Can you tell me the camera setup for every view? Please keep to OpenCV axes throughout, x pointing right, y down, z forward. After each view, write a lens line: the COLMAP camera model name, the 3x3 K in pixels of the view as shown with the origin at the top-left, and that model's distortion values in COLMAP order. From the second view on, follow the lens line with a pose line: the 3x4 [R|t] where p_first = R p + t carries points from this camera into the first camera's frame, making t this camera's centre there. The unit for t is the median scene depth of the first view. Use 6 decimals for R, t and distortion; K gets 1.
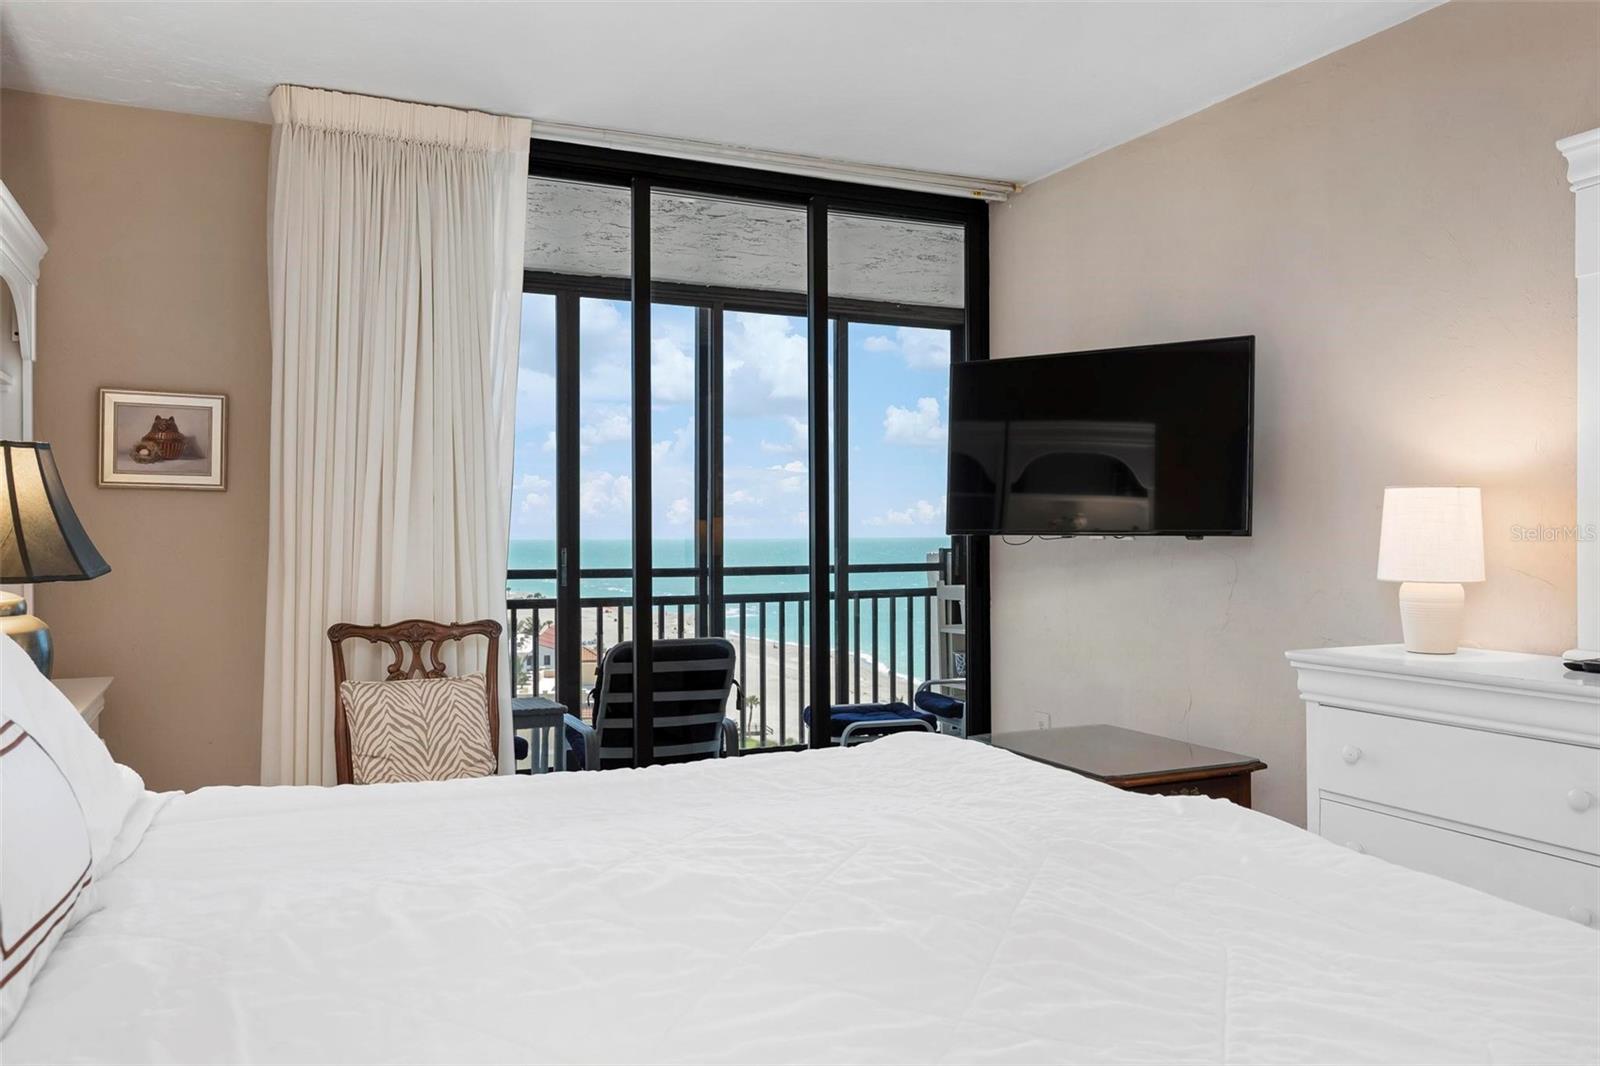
lens RADIAL K [[1197.7, 0, 787.7], [0, 1197.7, 529.7], [0, 0, 1]] dist [-0.004319, -0.004260]
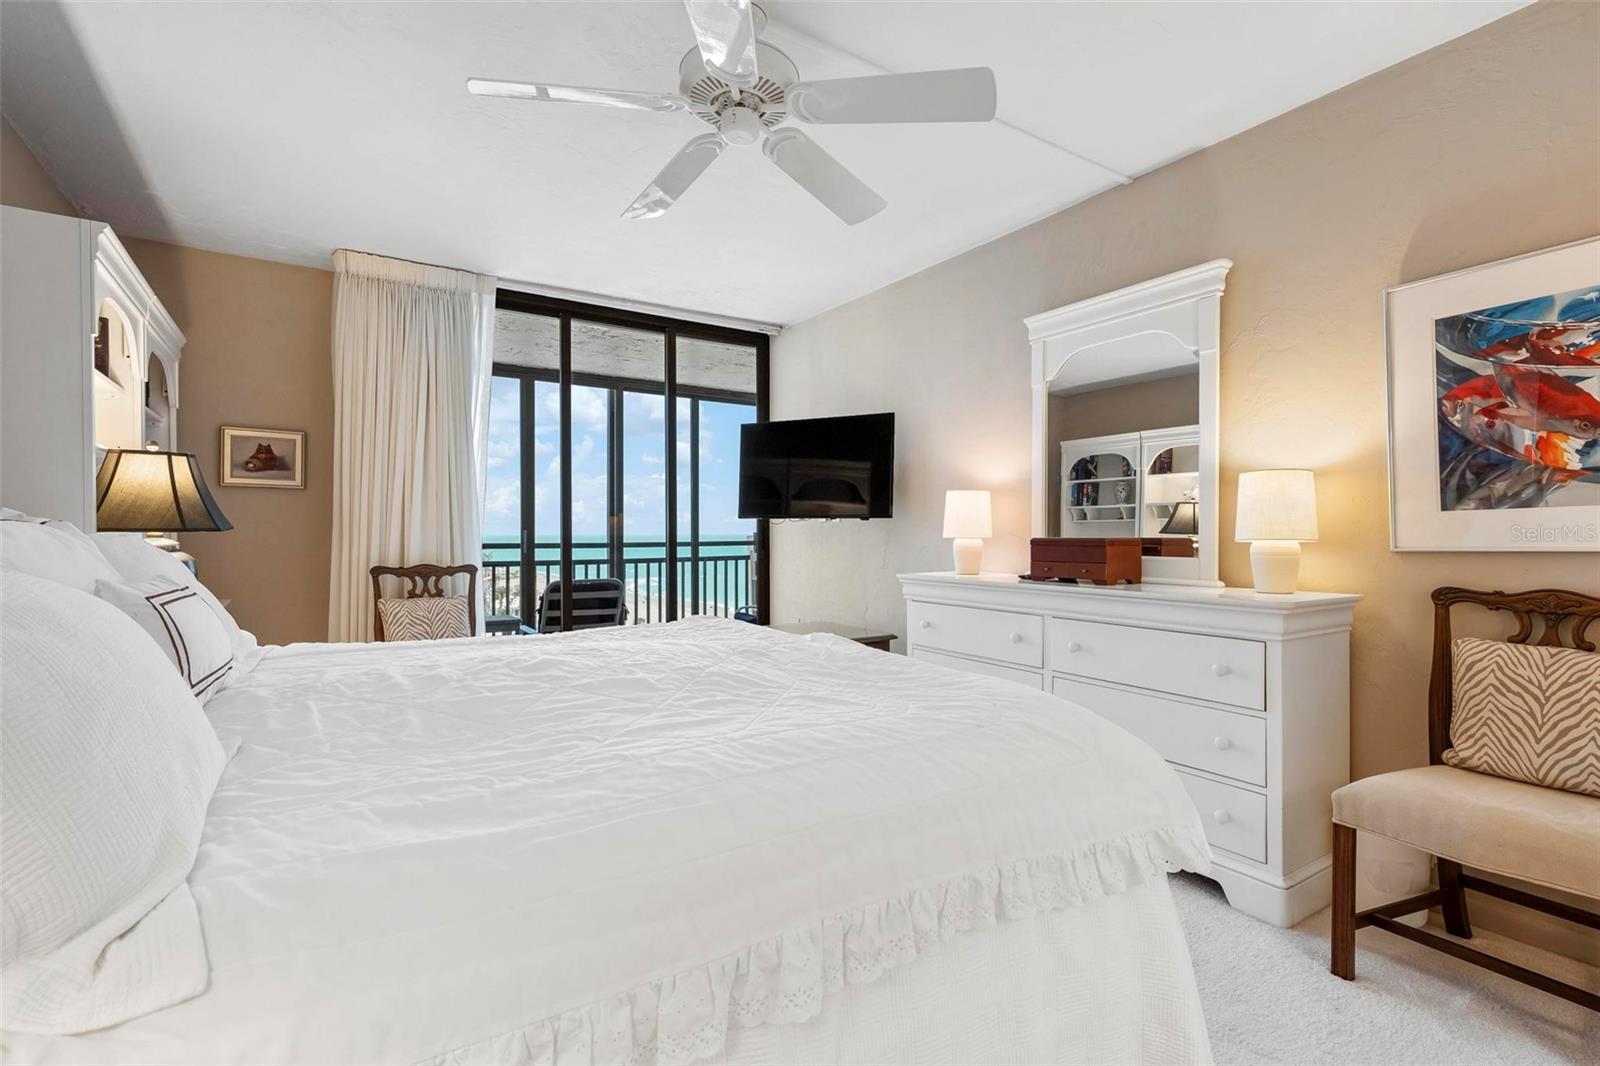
lens RADIAL K [[740.2, 0, 802.5], [0, 740.2, 534.4], [0, 0, 1]] dist [-0.000721, 0.001111]
pose [[0.988089, 0.000667, 0.153882, 0.059171], [-0.001514, 0.999984, 0.005386, 0.023855], [-0.153876, -0.005555, 0.988075, -0.130905]]
